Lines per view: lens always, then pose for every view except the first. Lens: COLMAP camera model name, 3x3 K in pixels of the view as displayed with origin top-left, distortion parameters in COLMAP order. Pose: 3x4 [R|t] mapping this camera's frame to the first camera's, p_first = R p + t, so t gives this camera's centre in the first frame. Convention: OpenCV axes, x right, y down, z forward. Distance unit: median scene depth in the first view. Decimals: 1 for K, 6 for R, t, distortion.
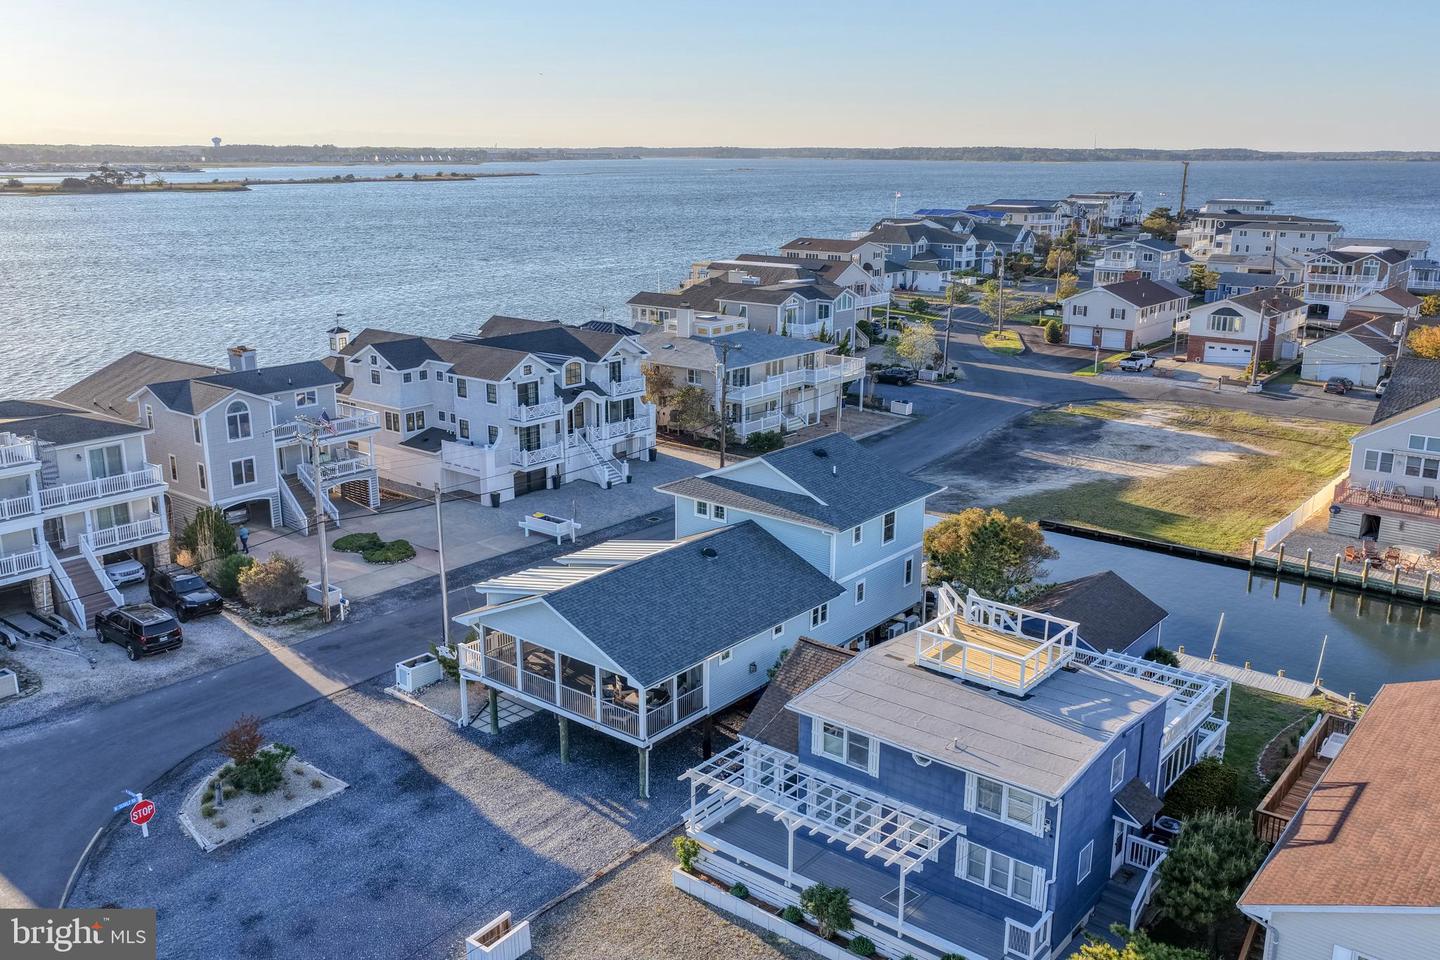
lens RADIAL K [[1228.4, 0, 720.0], [0, 1228.4, 480.0], [0, 0, 1]] dist [-0.003227, 0.018016]
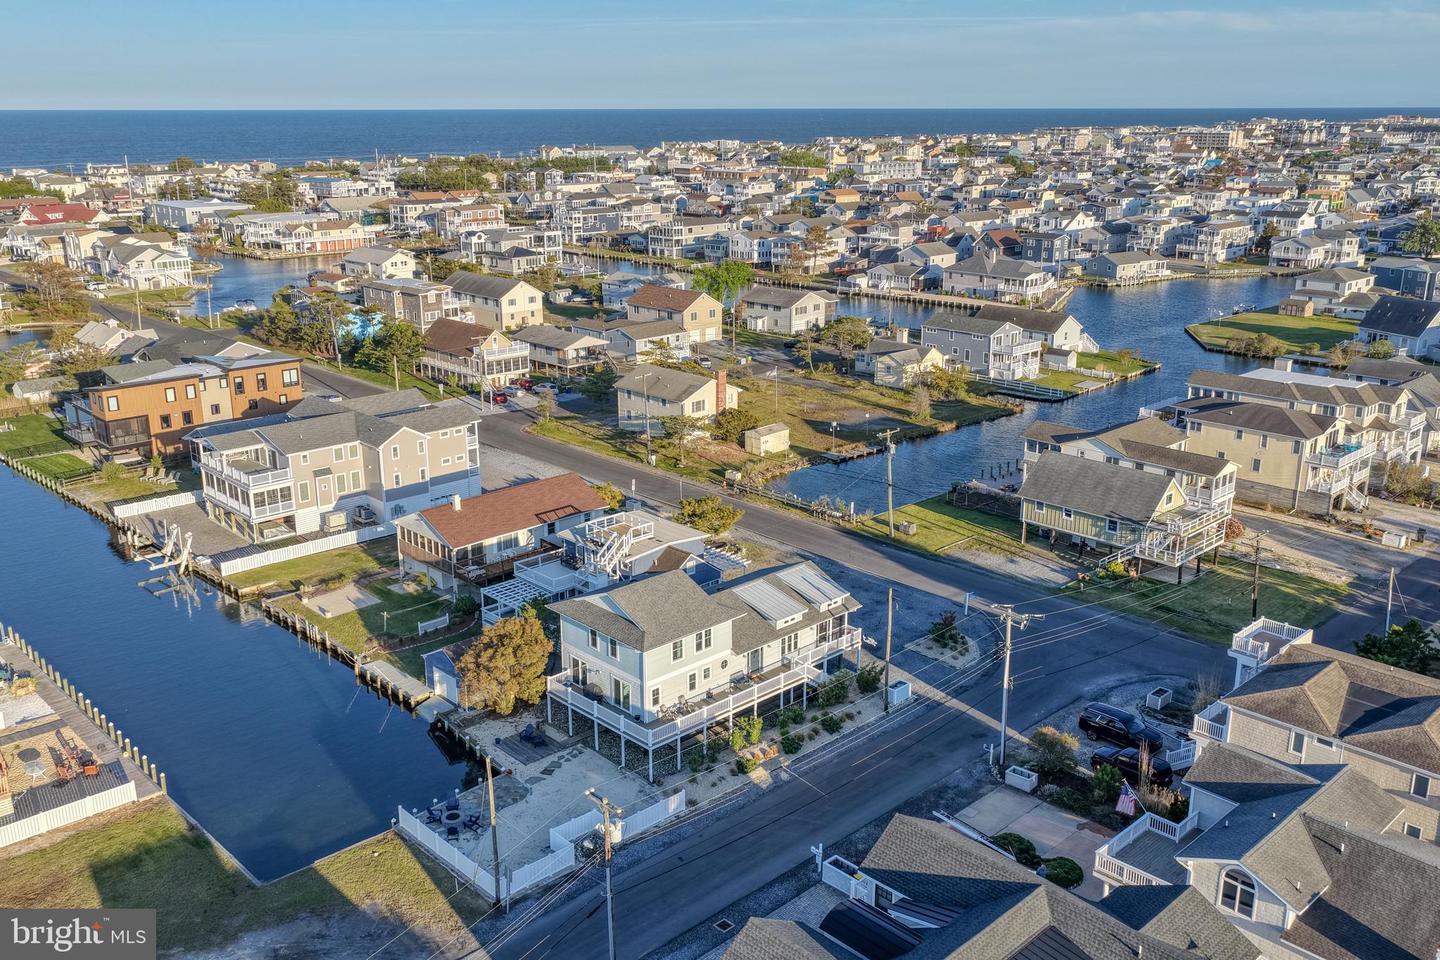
lens RADIAL K [[1252.9, 0, 720.0], [0, 1252.9, 480.0], [0, 0, 1]] dist [-0.006054, 0.021671]
pose [[-0.991927, -0.038399, 0.120854, -0.147428], [0.030858, 0.851309, 0.523756, -0.681680], [-0.122996, 0.523257, -0.843252, 1.645566]]
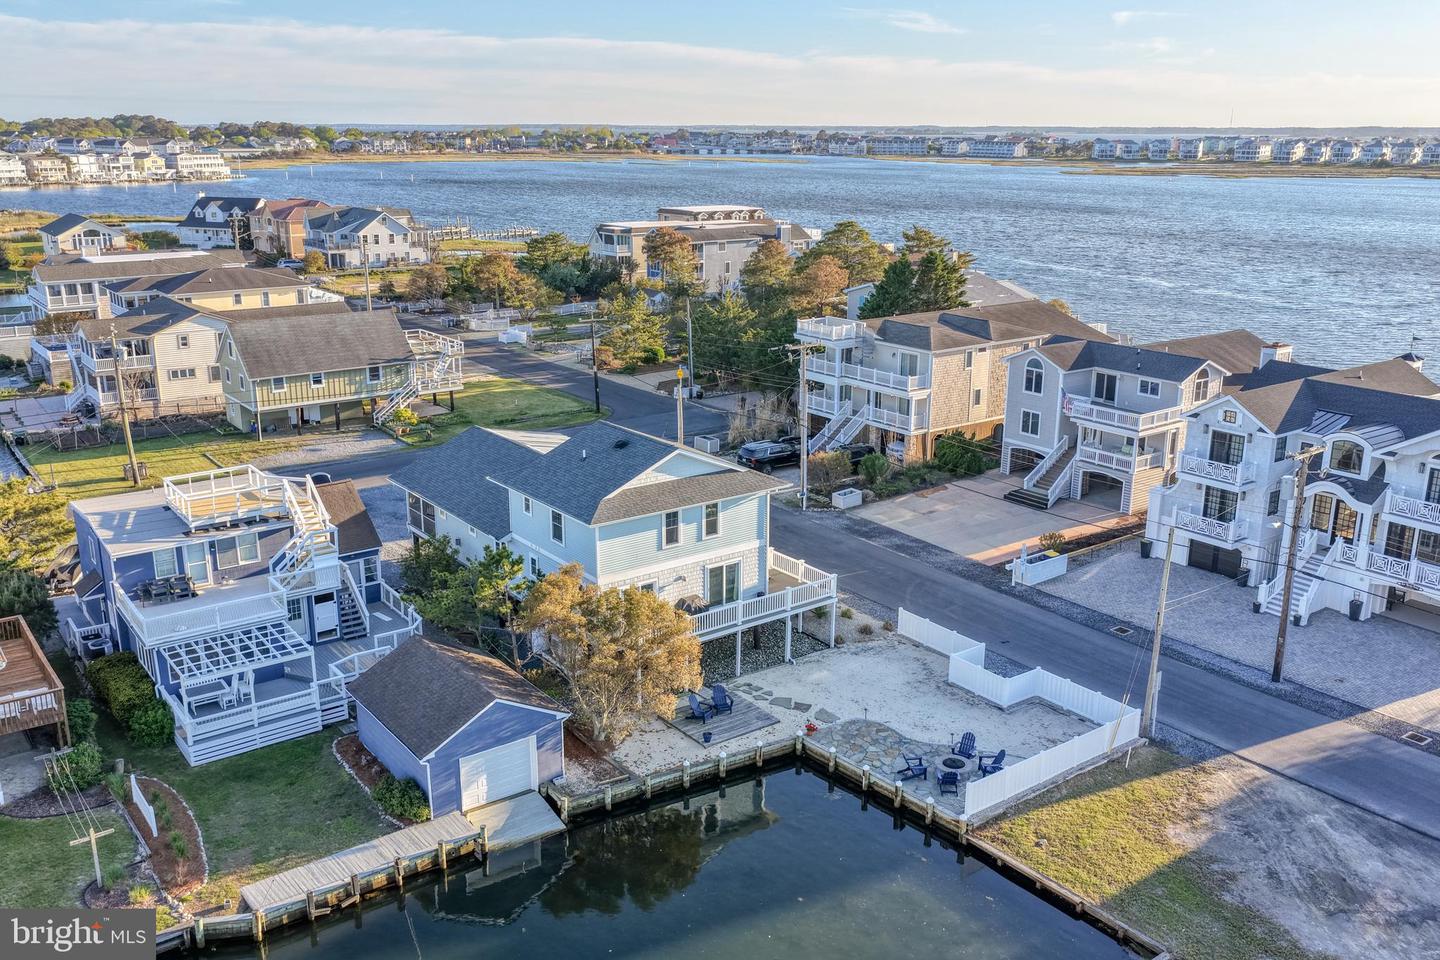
lens RADIAL K [[1245.5, 0, 720.0], [0, 1245.5, 480.0], [0, 0, 1]] dist [-0.014225, 0.043352]
pose [[-0.243825, 0.260700, -0.934123, 0.731831], [-0.257206, 0.911319, 0.321471, -0.246138], [0.935091, 0.318644, -0.155149, 0.926545]]
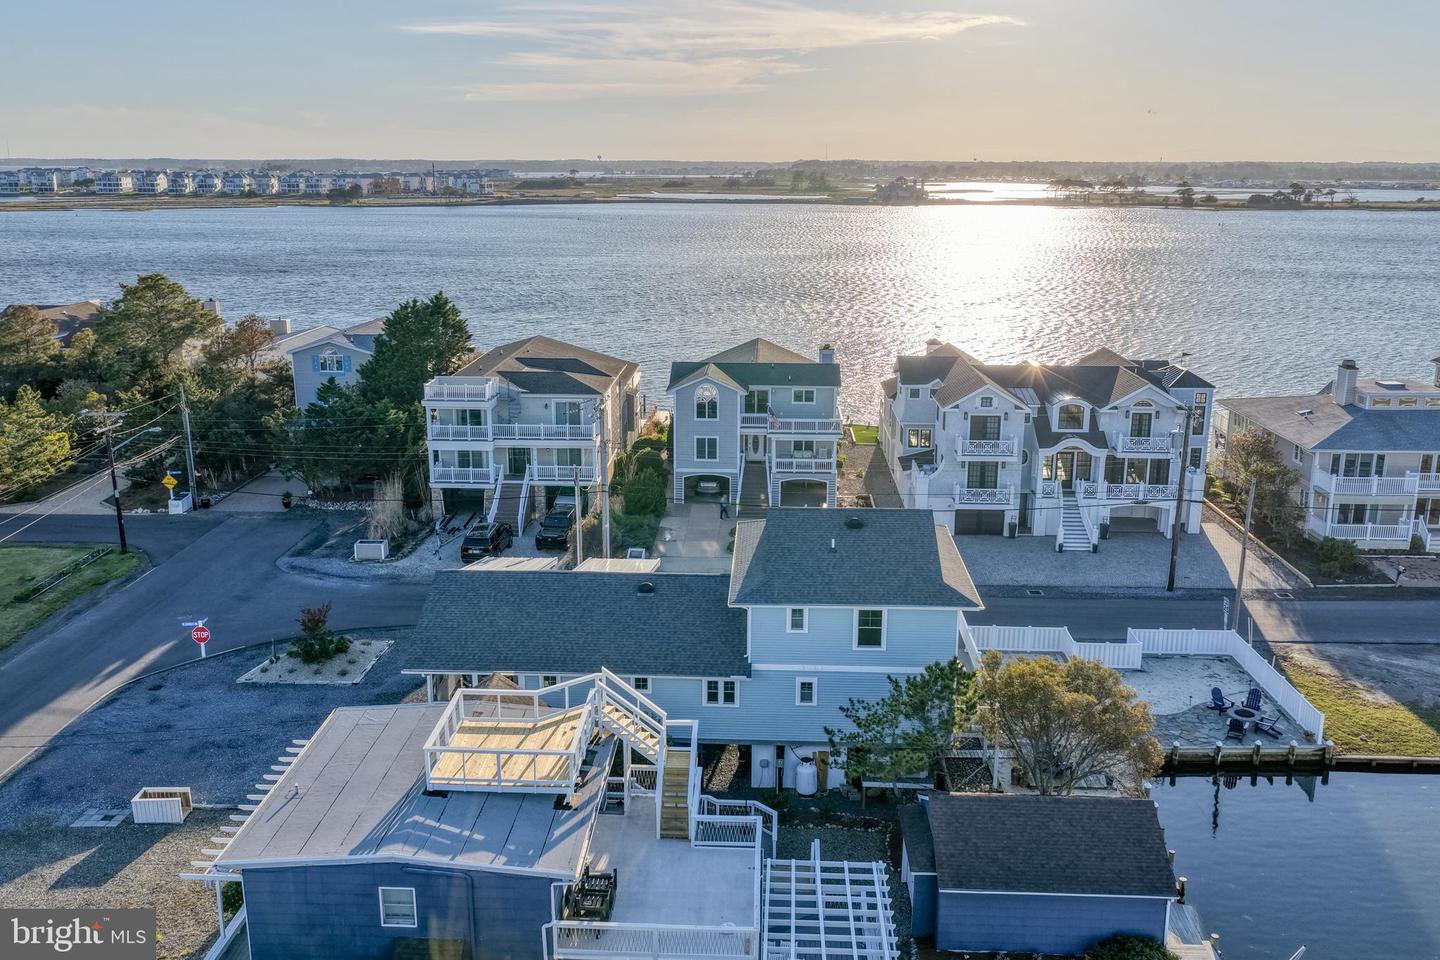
lens RADIAL K [[1245.5, 0, 720.0], [0, 1245.5, 480.0], [0, 0, 1]] dist [-0.014225, 0.043352]
pose [[0.597252, 0.196589, -0.777588, 0.511790], [-0.209168, 0.974124, 0.085618, -0.078445], [0.774299, 0.111511, 0.622917, 0.300221]]
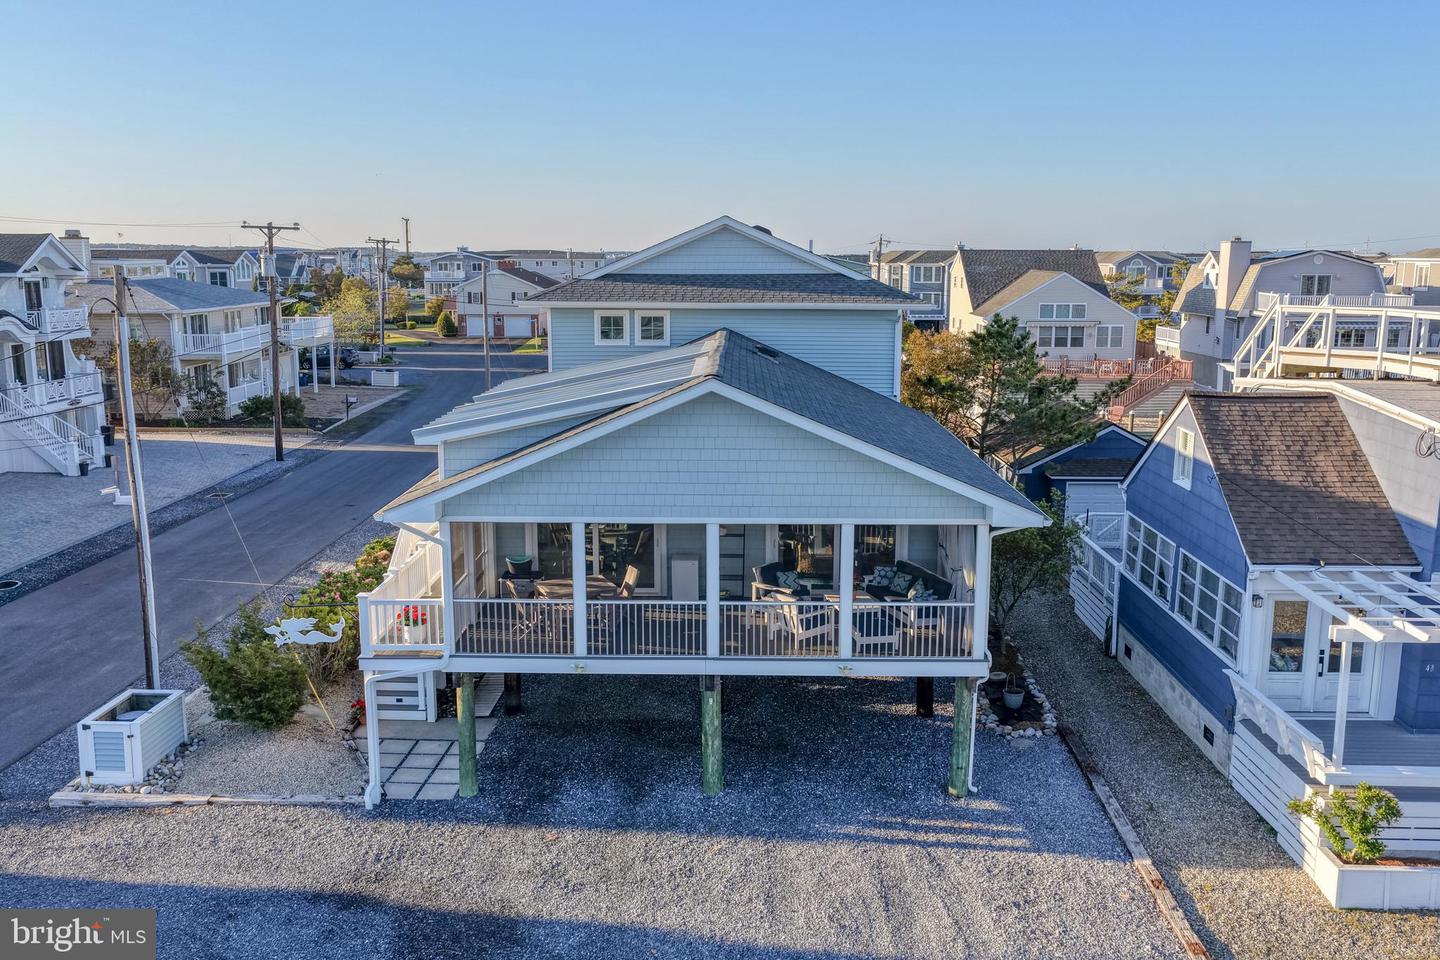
lens RADIAL K [[1225.6, 0, 720.0], [0, 1225.6, 480.0], [0, 0, 1]] dist [-0.006811, 0.023556]
pose [[0.787584, -0.113144, 0.605731, -0.238868], [0.160356, 0.986763, -0.024181, 0.083976], [-0.594977, 0.116177, 0.795302, 0.407677]]
